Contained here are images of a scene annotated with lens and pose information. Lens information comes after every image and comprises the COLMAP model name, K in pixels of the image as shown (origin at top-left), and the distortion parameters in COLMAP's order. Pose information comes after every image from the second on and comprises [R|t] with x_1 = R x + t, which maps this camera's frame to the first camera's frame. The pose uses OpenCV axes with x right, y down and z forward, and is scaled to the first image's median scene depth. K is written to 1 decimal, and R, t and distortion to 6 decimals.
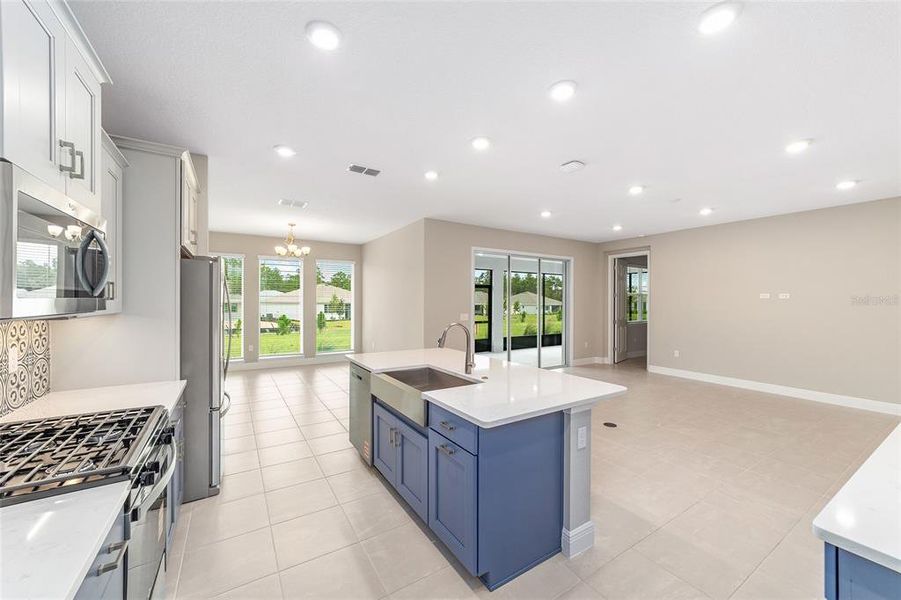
lens RADIAL K [[348.7, 0, 449.5], [0, 348.7, 307.4], [0, 0, 1]] dist [-0.002965, 0.000315]
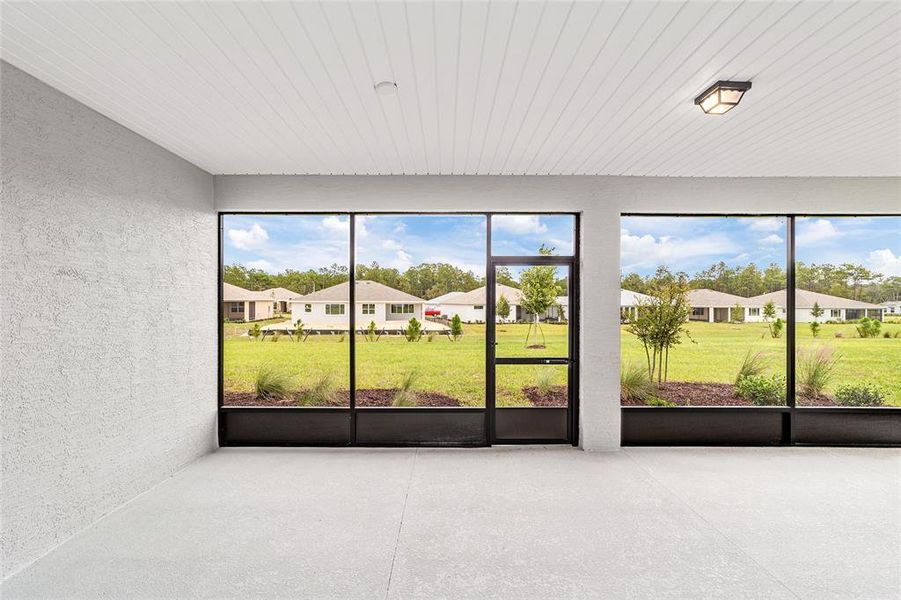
lens RADIAL K [[357.4, 0, 446.3], [0, 357.4, 302.7], [0, 0, 1]] dist [0.000576, 0.000170]
pose [[0.848907, 0.000284, -0.528542, 0.145073], [-0.009135, 0.999858, -0.014135, -0.007613], [0.528463, 0.016828, 0.848790, 0.458456]]
